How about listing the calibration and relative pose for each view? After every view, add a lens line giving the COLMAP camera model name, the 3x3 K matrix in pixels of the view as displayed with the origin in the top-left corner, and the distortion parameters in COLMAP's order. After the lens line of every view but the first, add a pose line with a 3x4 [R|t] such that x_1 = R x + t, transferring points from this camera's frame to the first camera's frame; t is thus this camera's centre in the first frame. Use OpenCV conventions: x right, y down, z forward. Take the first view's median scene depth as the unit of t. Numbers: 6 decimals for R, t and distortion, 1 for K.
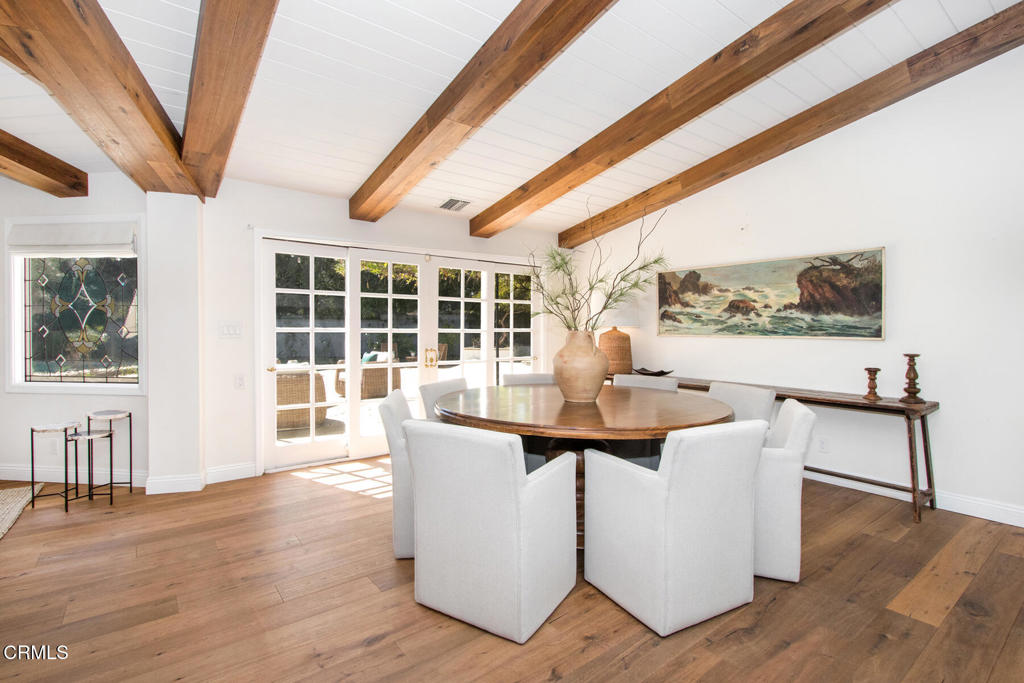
lens RADIAL K [[494.5, 0, 507.3], [0, 494.5, 332.2], [0, 0, 1]] dist [0.000207, 0.000133]
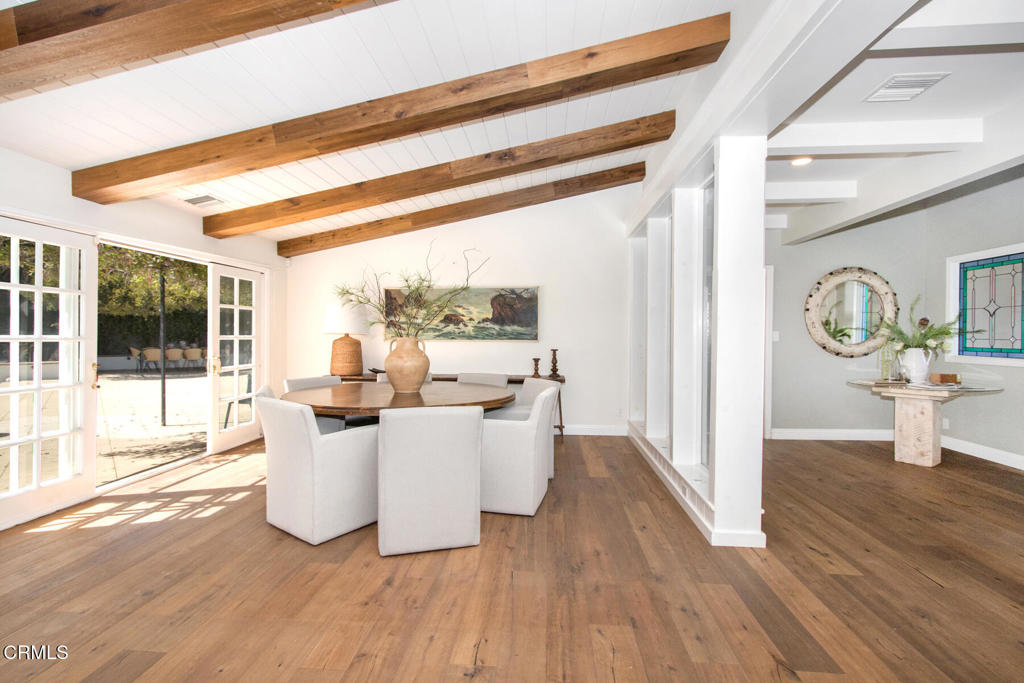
lens RADIAL K [[479.1, 0, 522.9], [0, 479.1, 335.2], [0, 0, 1]] dist [-0.013390, 0.000448]
pose [[0.657595, -0.002670, 0.753367, -0.422722], [0.008218, 0.999960, -0.003629, -0.000405], [-0.753327, 0.008578, 0.657590, -0.027329]]
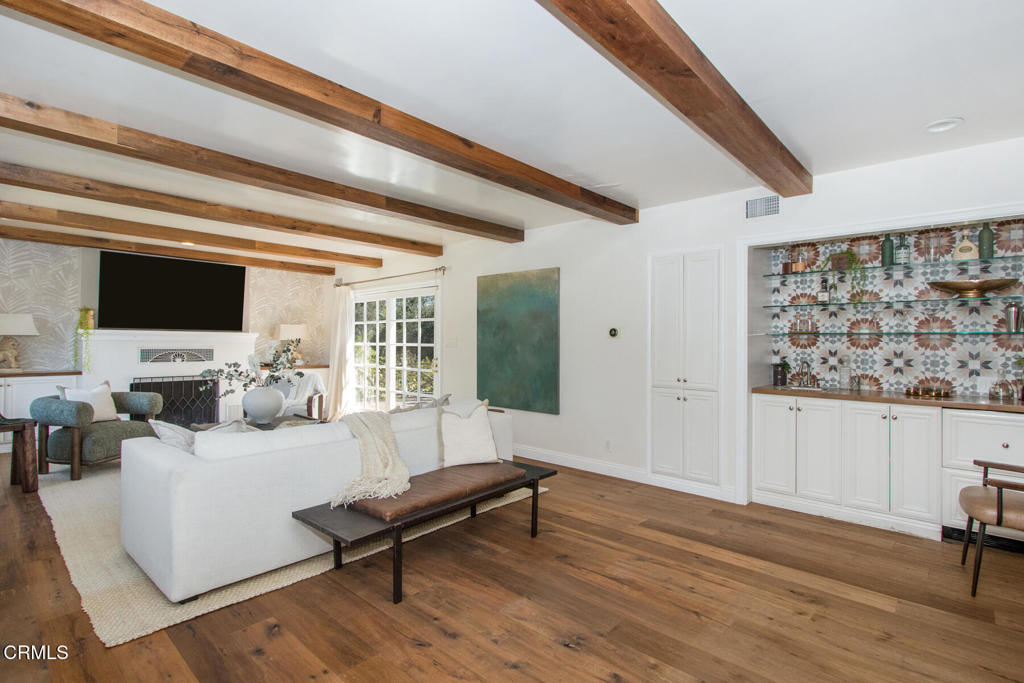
lens RADIAL K [[494.7, 0, 512.0], [0, 494.7, 341.5], [0, 0, 1]] dist [-0.000479, -0.000434]
pose [[0.166467, -0.005066, -0.986034, 1.560727], [-0.013966, 0.999874, -0.007495, -0.007075], [0.985948, 0.015019, 0.166375, 1.347424]]
